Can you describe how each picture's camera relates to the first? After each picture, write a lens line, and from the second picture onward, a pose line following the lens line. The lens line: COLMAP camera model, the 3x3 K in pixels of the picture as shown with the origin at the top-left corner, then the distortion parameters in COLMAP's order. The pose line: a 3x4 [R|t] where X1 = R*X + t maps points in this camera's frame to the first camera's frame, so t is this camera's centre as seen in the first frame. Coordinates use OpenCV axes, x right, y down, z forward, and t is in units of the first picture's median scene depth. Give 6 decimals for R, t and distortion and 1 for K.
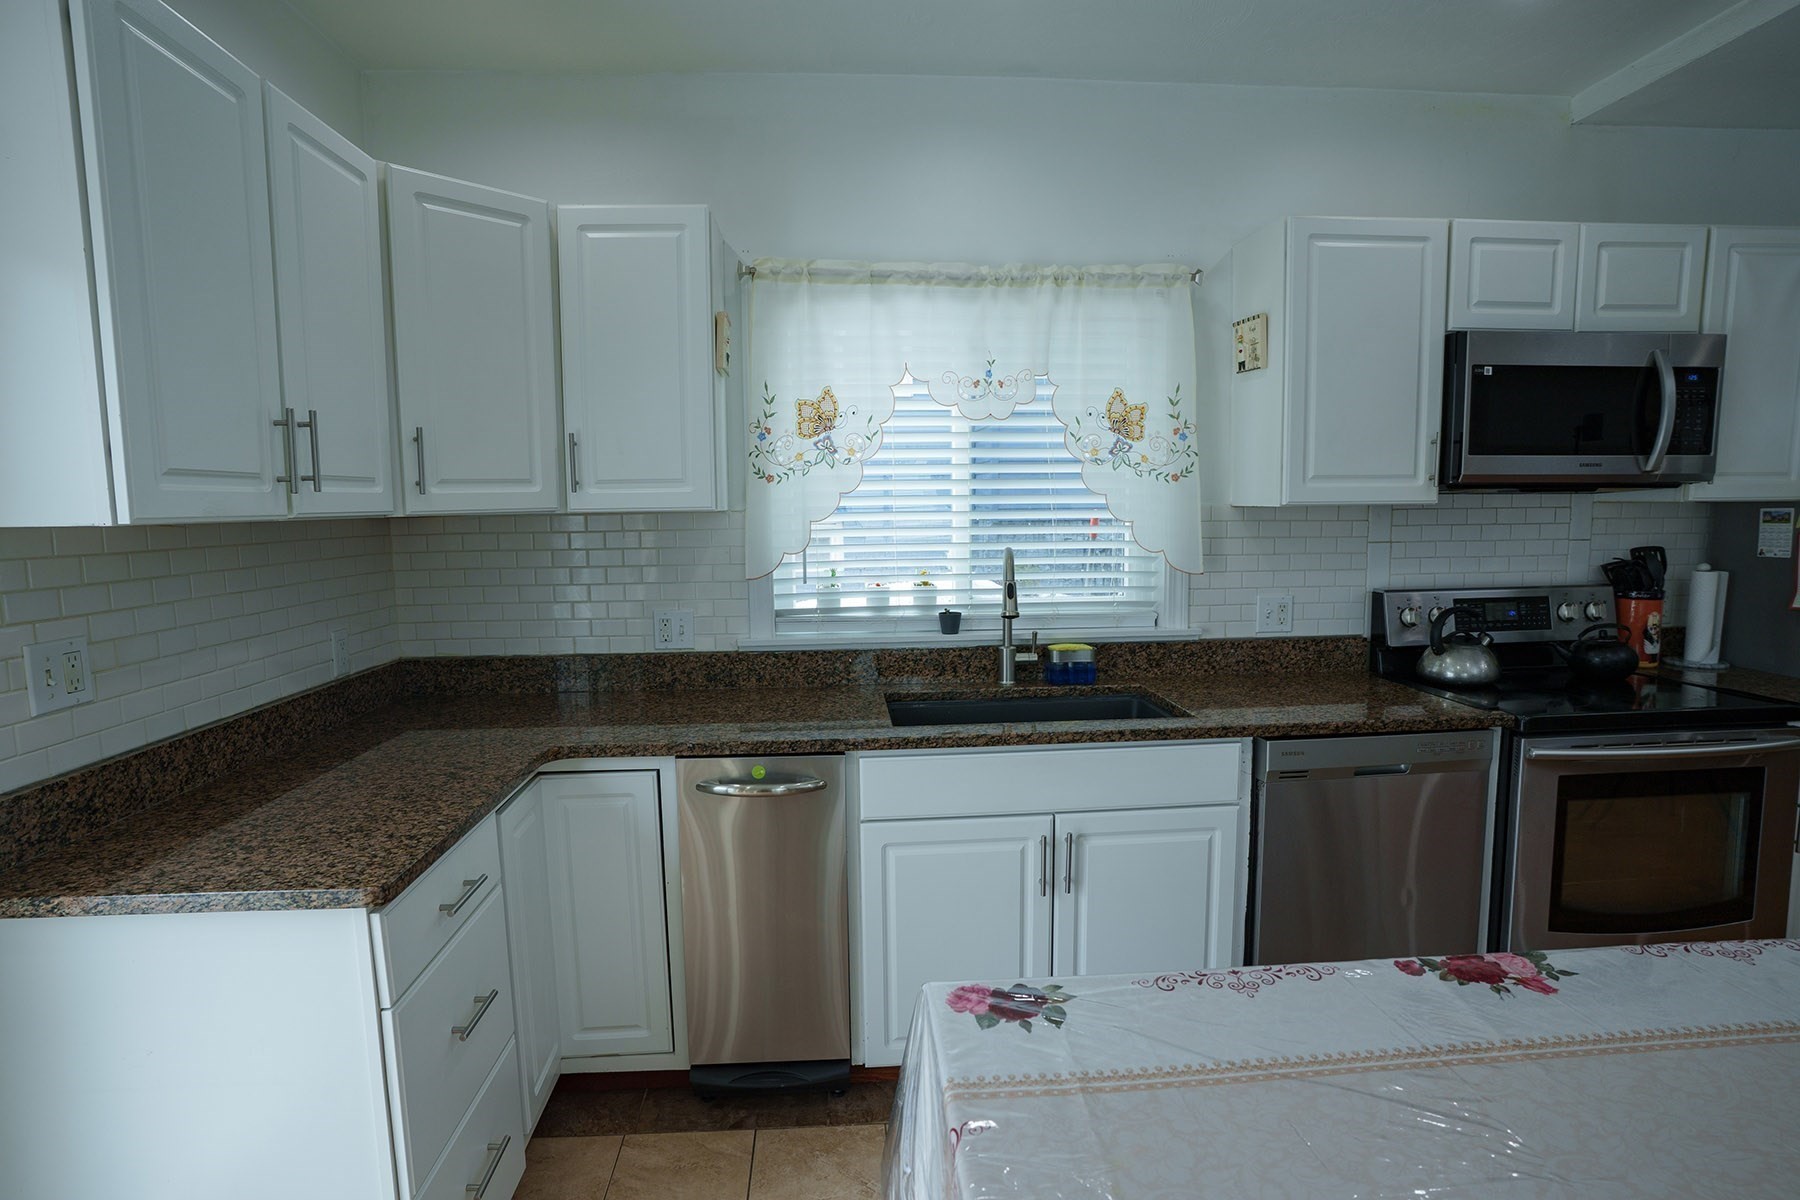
lens RADIAL K [[900.0, 0, 883.9], [0, 900.0, 602.6], [0, 0, 1]] dist [-0.083205, 0.040401]
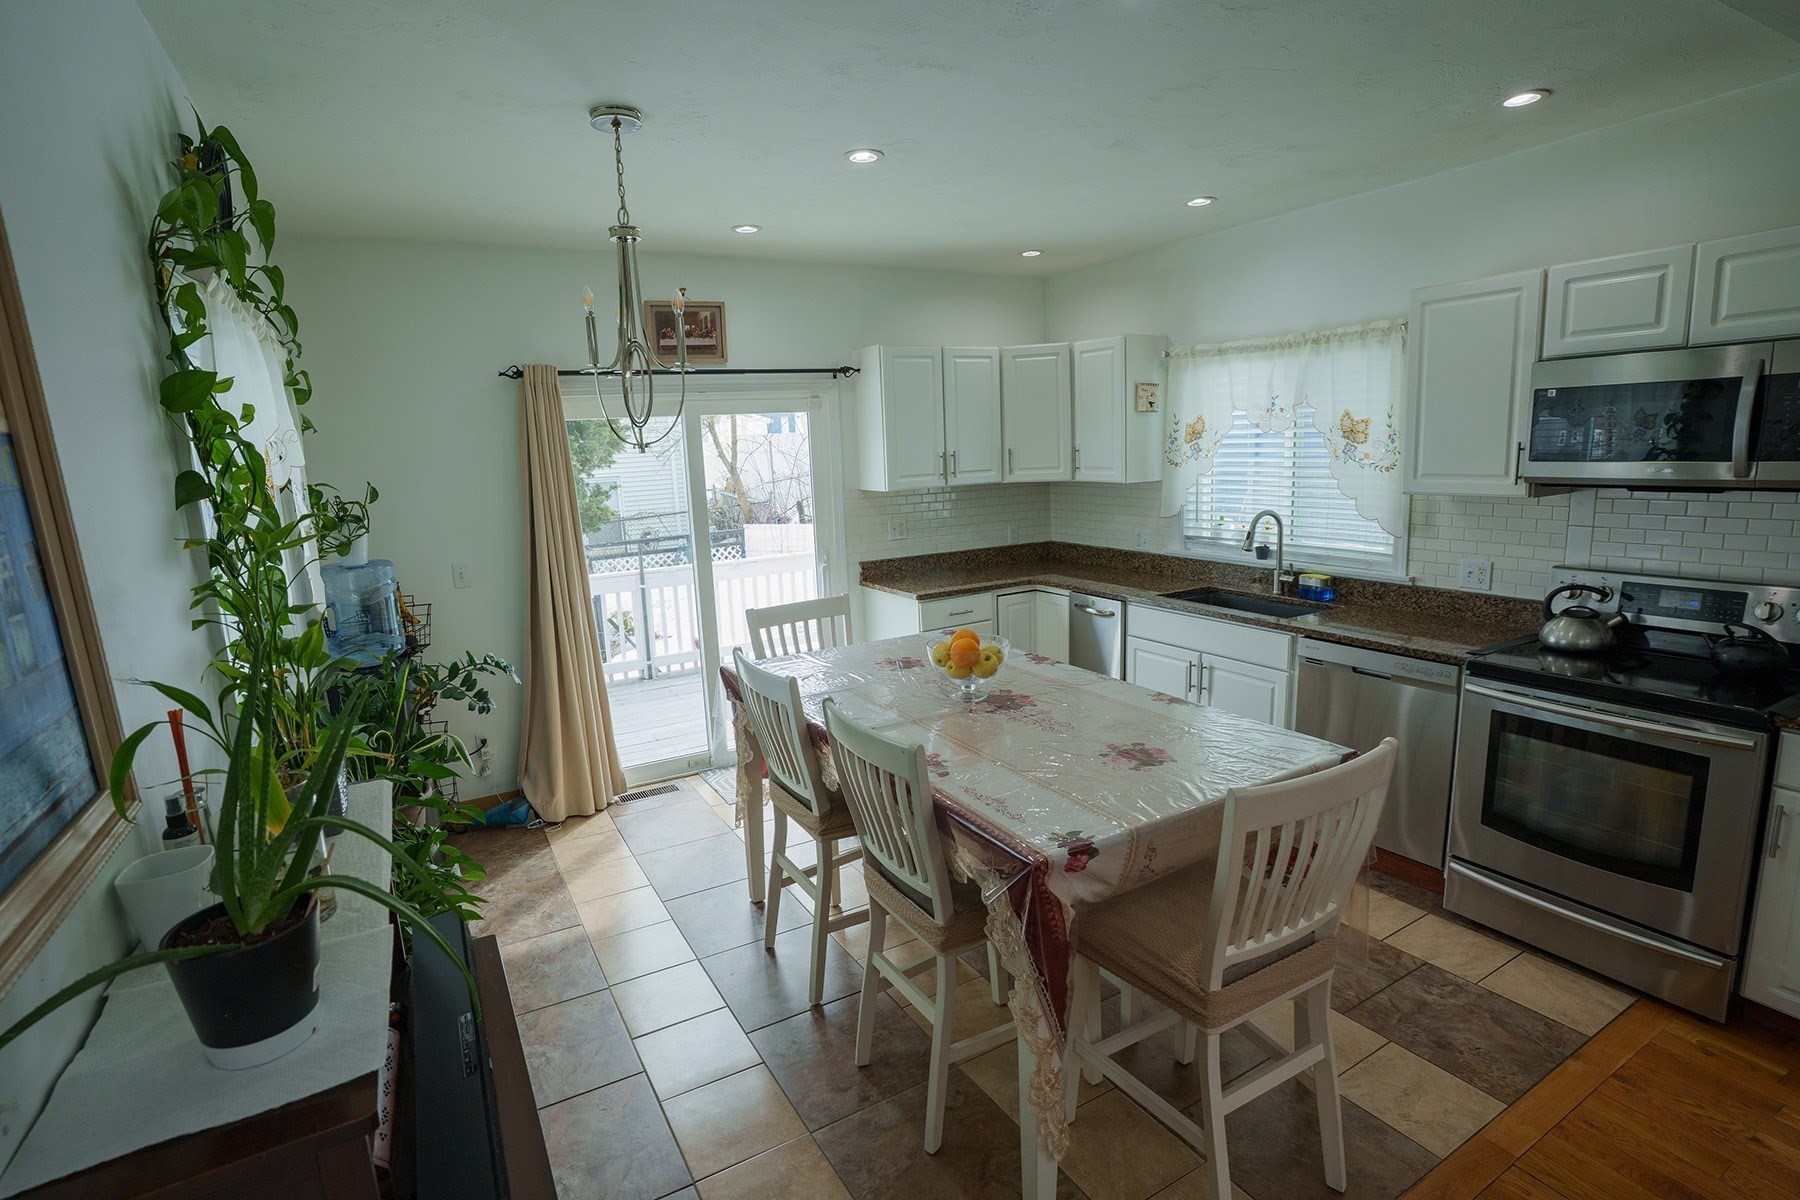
lens RADIAL K [[872.4, 0, 893.0], [0, 872.4, 600.9], [0, 0, 1]] dist [-0.078802, 0.035381]
pose [[0.439598, 0.156947, -0.884376, 1.268942], [-0.063034, 0.987578, 0.143930, -0.080105], [0.895980, -0.007526, 0.444031, -0.340130]]
